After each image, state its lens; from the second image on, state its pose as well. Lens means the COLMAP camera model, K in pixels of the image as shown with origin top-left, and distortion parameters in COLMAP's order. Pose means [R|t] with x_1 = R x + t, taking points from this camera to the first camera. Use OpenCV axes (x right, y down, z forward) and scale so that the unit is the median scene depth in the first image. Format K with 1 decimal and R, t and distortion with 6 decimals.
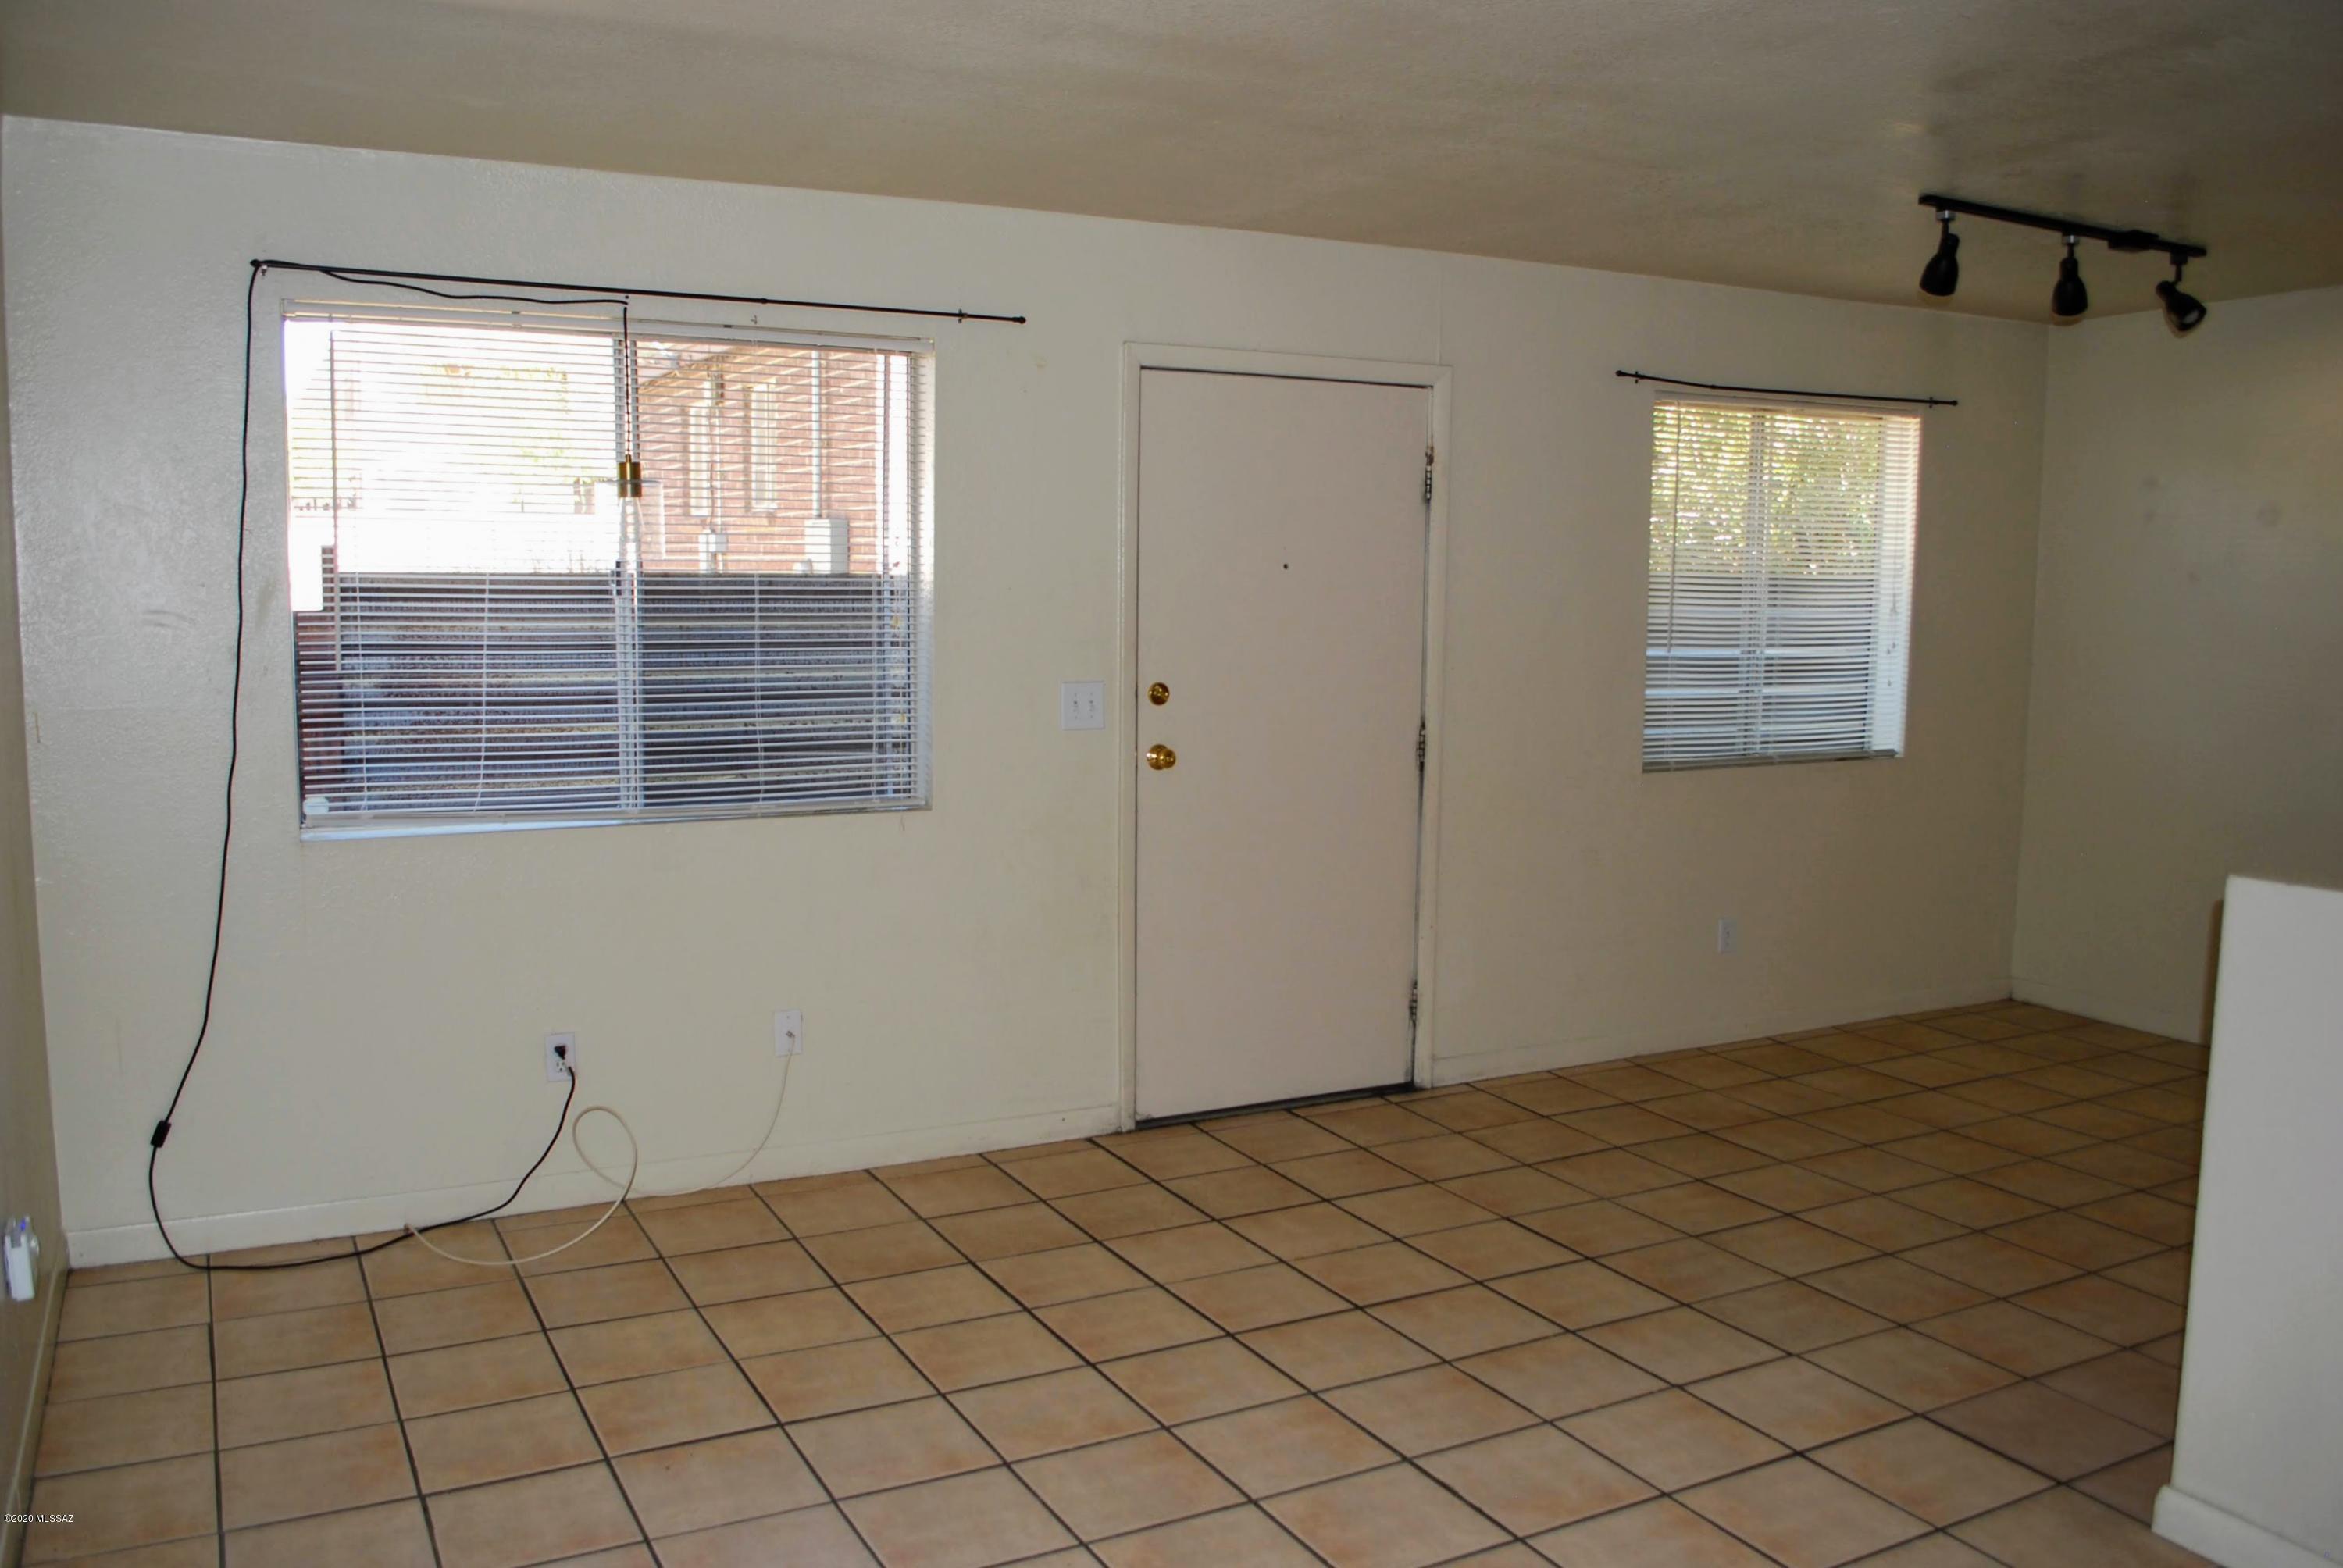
lens RADIAL K [[1872.4, 0, 1171.5], [0, 1872.4, 784.0], [0, 0, 1]] dist [-0.086407, 0.005248]
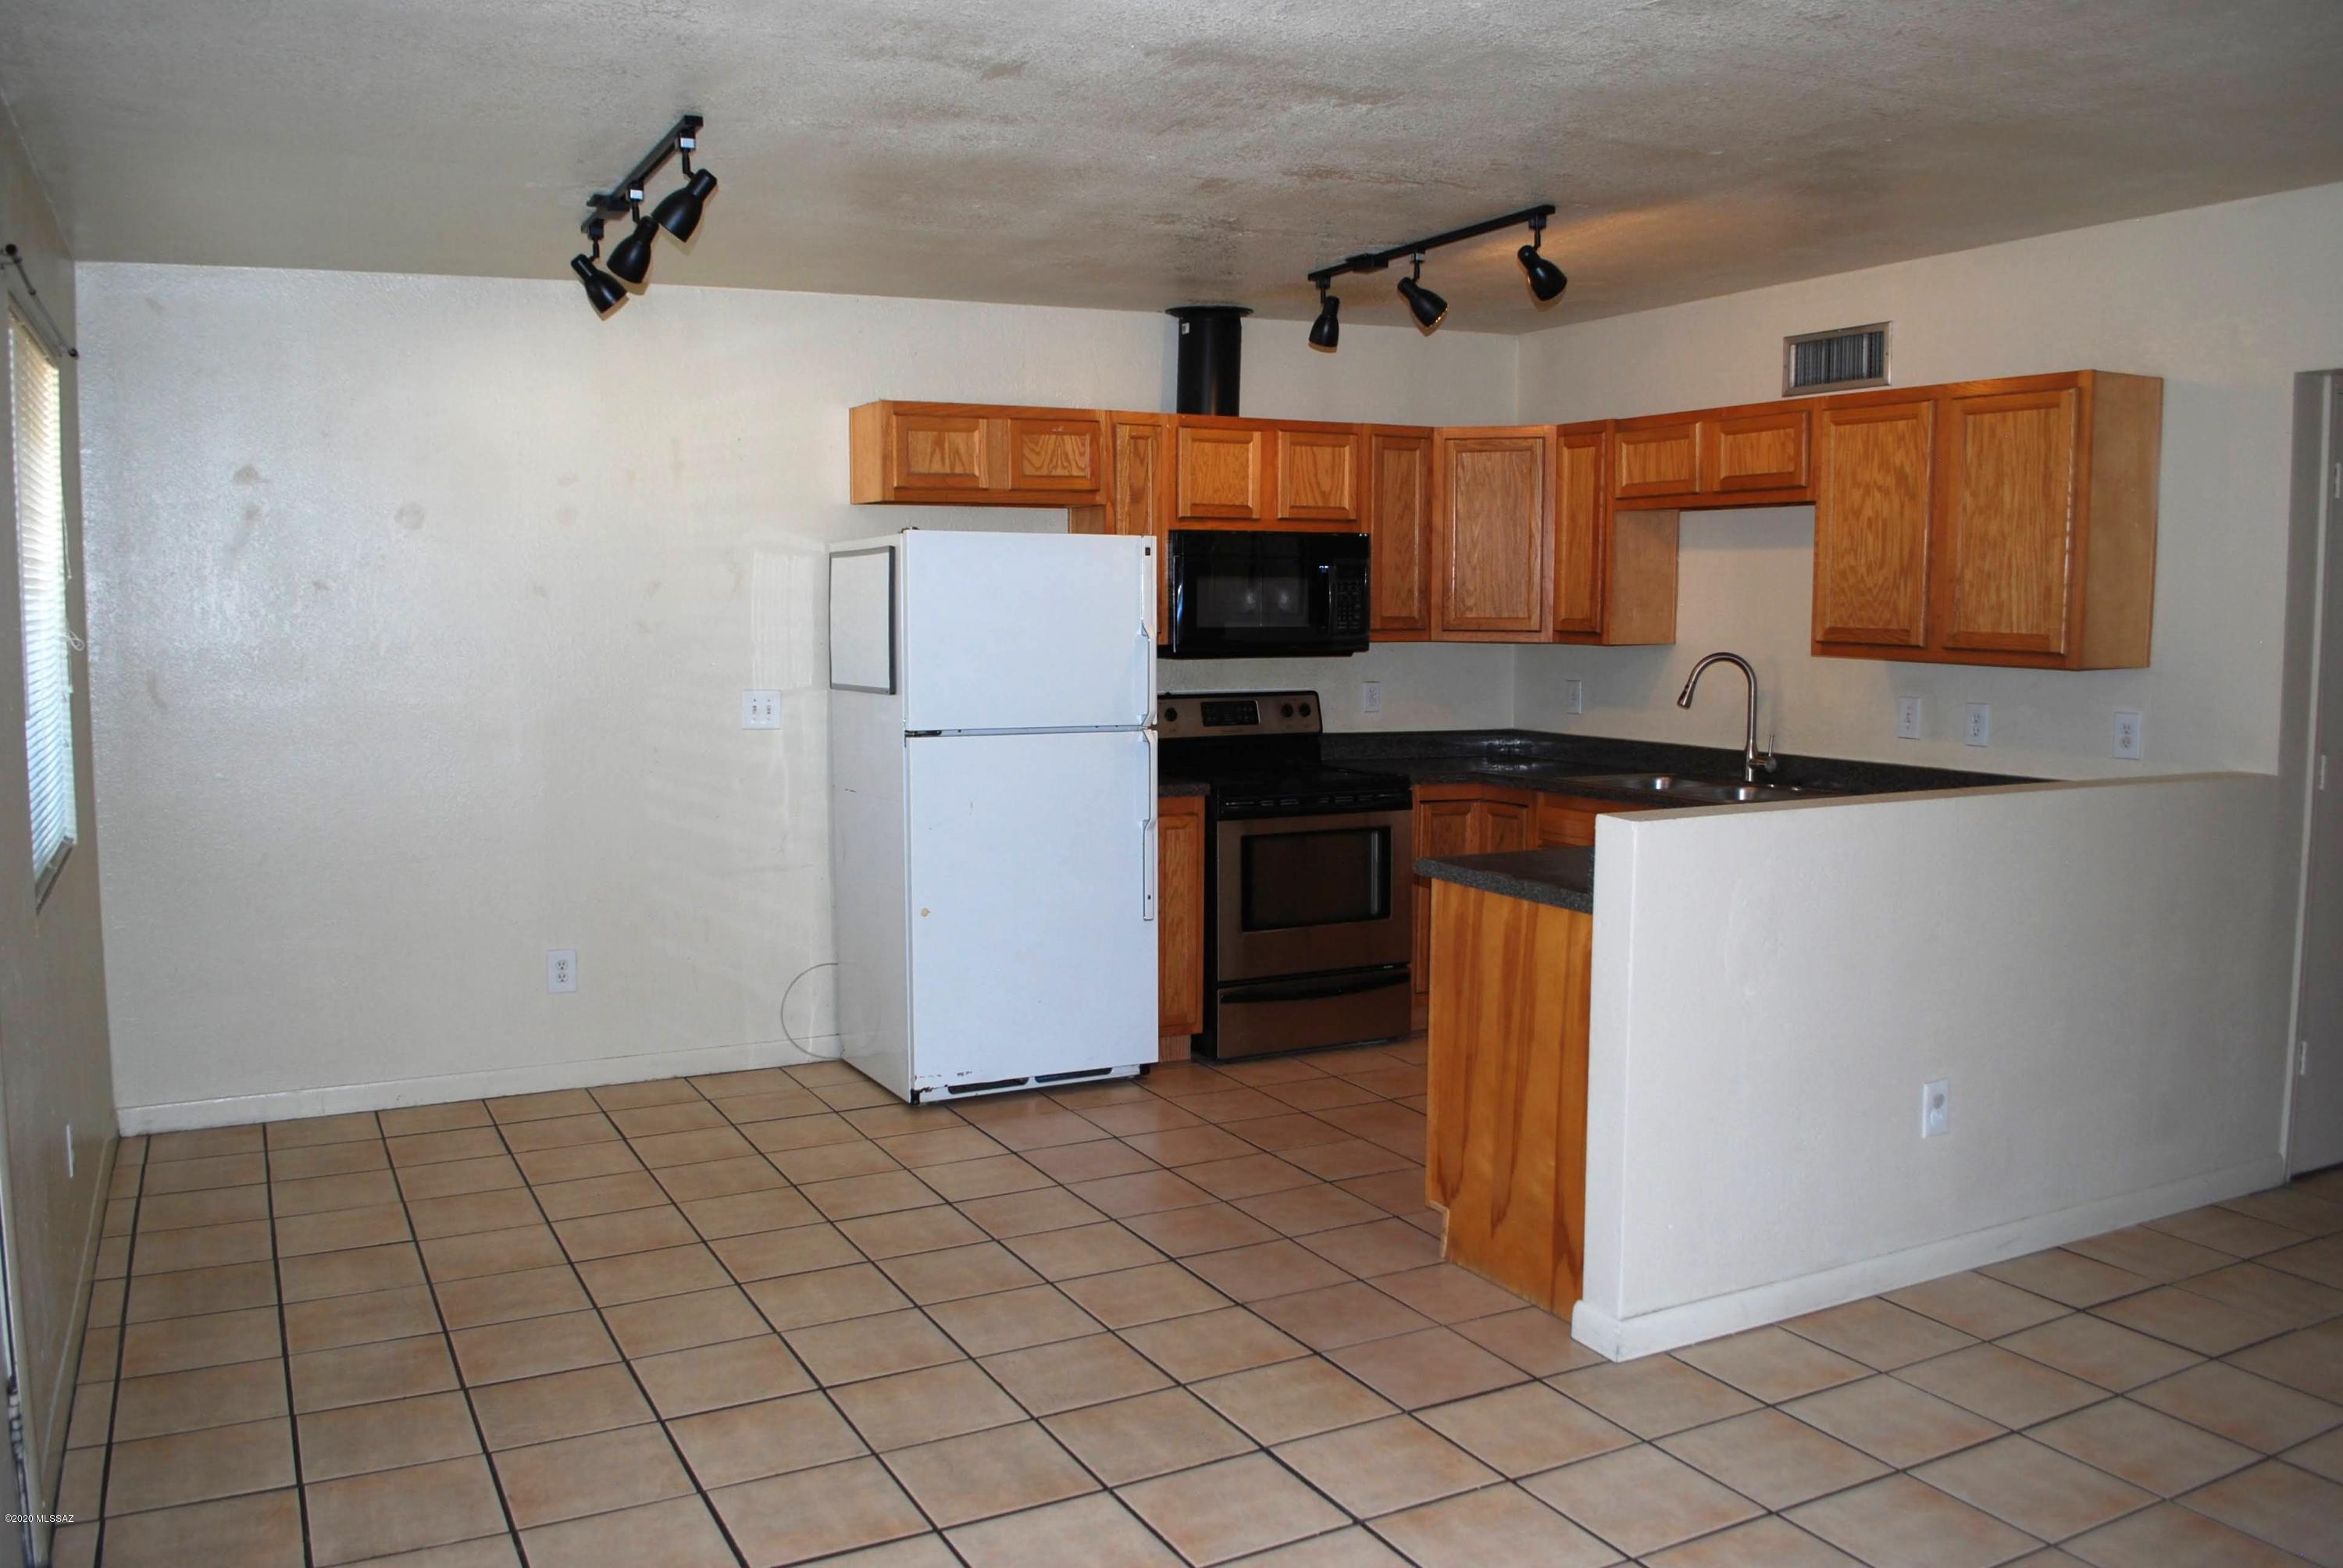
lens RADIAL K [[1851.1, 0, 1171.5], [0, 1851.1, 784.0], [0, 0, 1]] dist [-0.084106, -0.002266]
pose [[-0.005203, -0.108808, 0.994049, -0.367208], [0.112196, 0.987723, 0.108702, -0.081148], [-0.993672, 0.112094, 0.007068, 0.709276]]
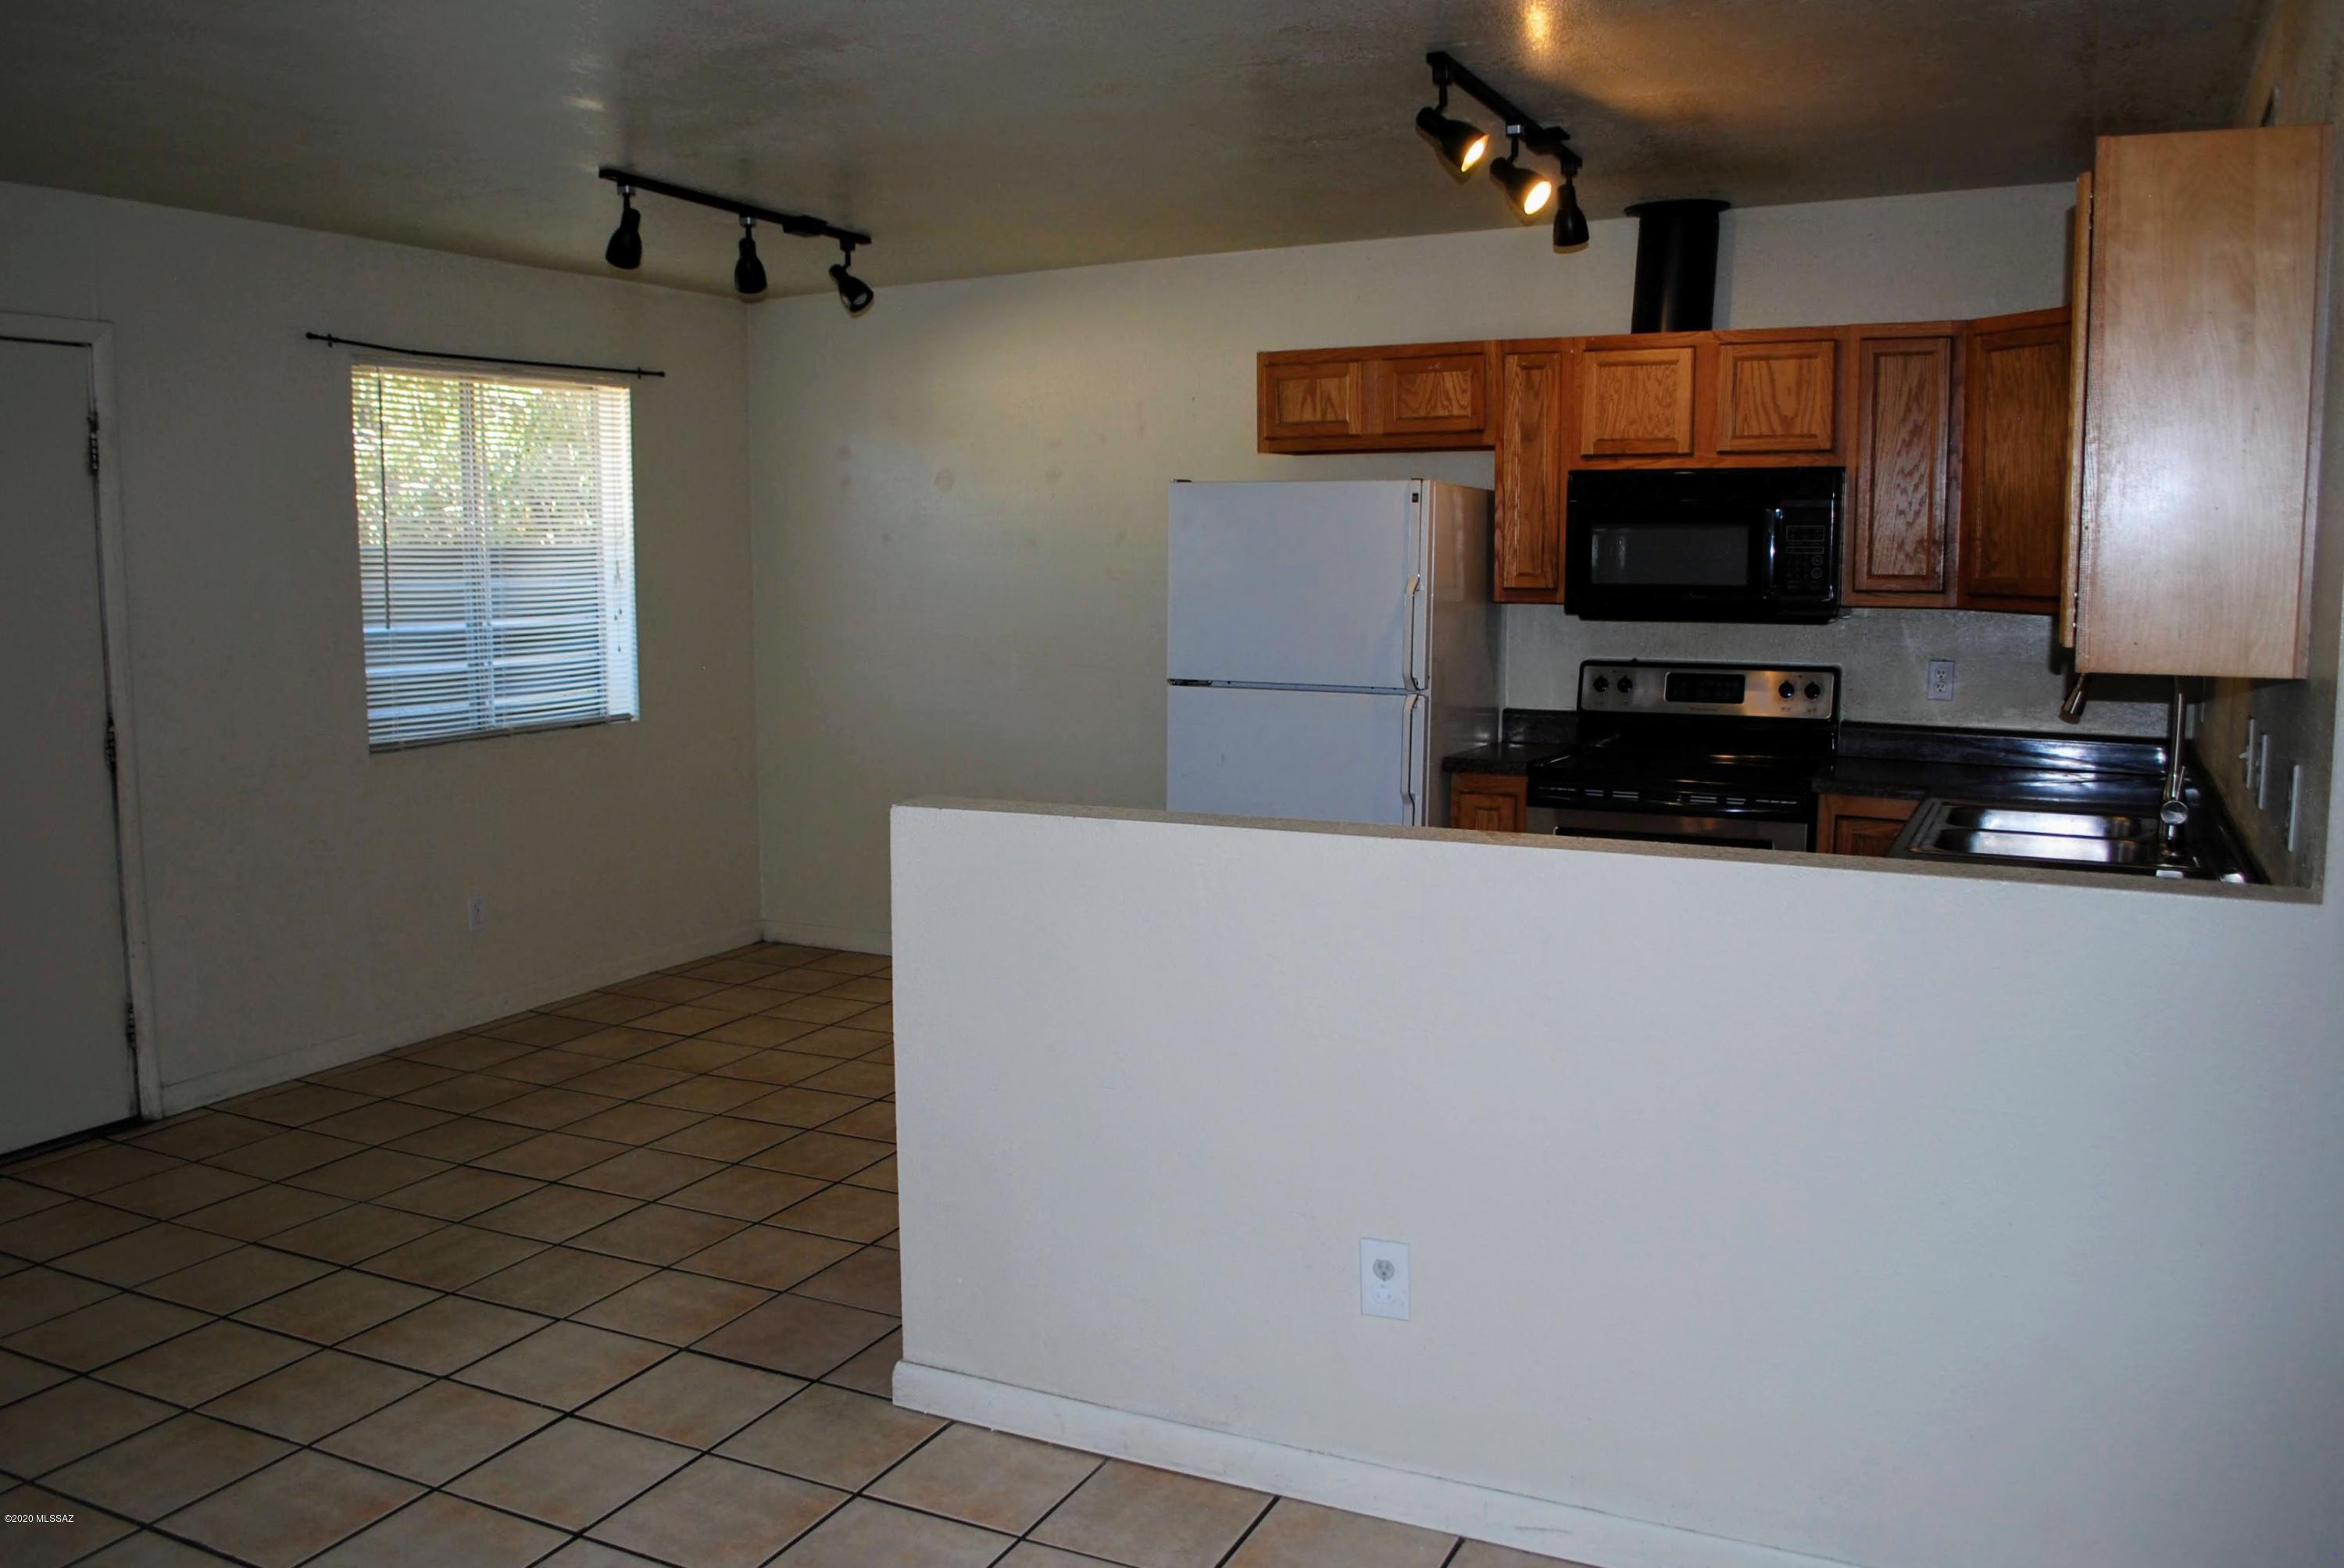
lens RADIAL K [[1873.3, 0, 1172.0], [0, 1873.3, 784.0], [0, 0, 1]] dist [-0.086407, 0.005248]
pose [[0.802190, -0.085564, 0.590906, 0.025032], [0.076802, 0.996244, 0.039995, 0.002905], [-0.592109, 0.013299, 0.805748, -0.009446]]
